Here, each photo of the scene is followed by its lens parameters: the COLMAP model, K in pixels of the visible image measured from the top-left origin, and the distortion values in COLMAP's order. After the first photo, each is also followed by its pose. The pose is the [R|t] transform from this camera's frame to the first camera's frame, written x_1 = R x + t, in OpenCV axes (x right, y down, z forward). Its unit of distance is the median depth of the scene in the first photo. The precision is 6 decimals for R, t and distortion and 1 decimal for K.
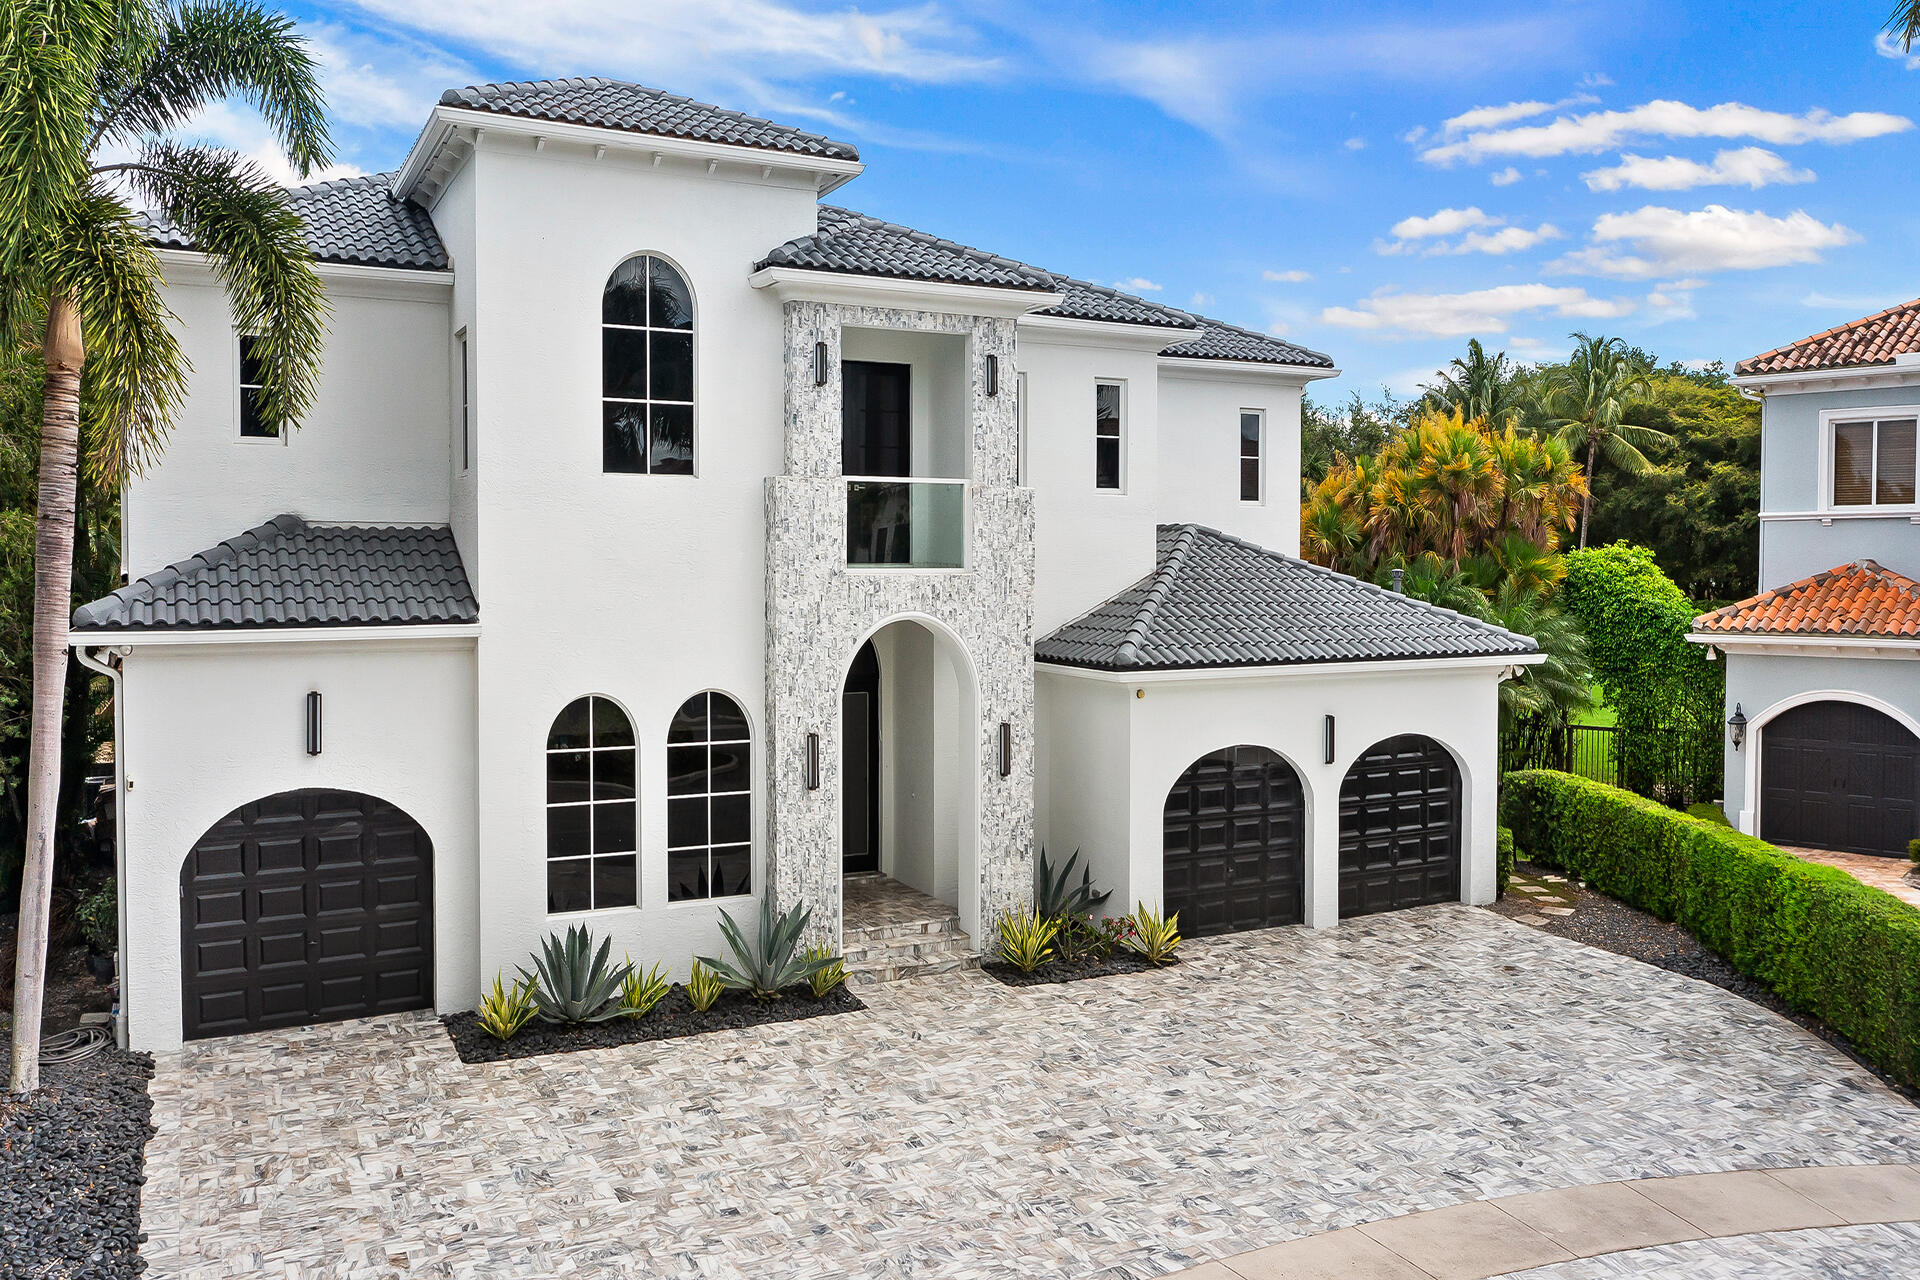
lens RADIAL K [[1520.1, 0, 961.5], [0, 1520.1, 707.2], [0, 0, 1]] dist [-0.009186, 0.001816]
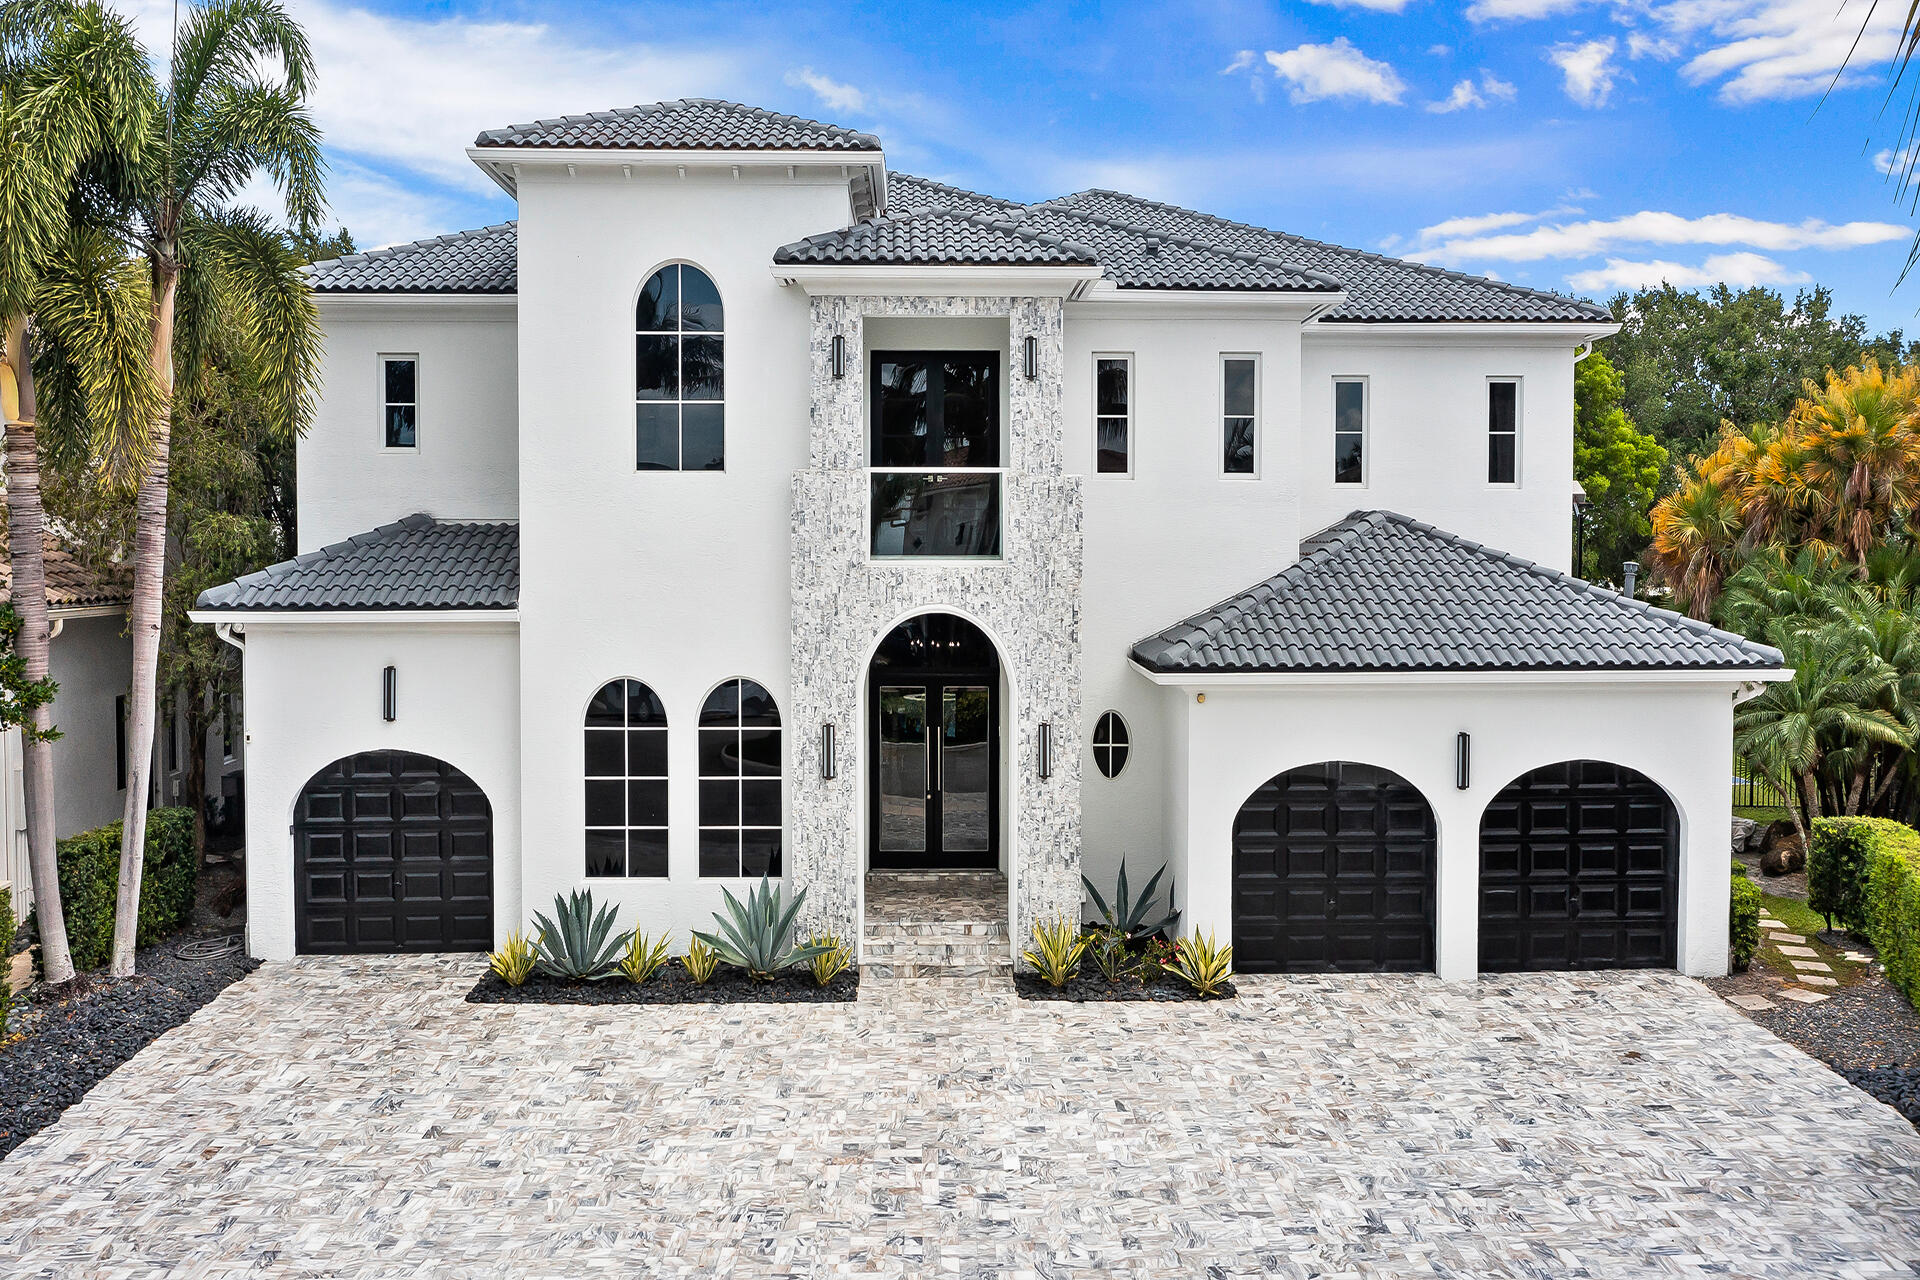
lens RADIAL K [[1520.1, 0, 961.5], [0, 1520.1, 707.2], [0, 0, 1]] dist [-0.009186, 0.001816]
pose [[0.901427, 0.042001, -0.430889, 0.436792], [-0.040035, 0.999105, 0.013635, -0.011518], [0.431076, 0.004960, 0.902302, 0.132724]]
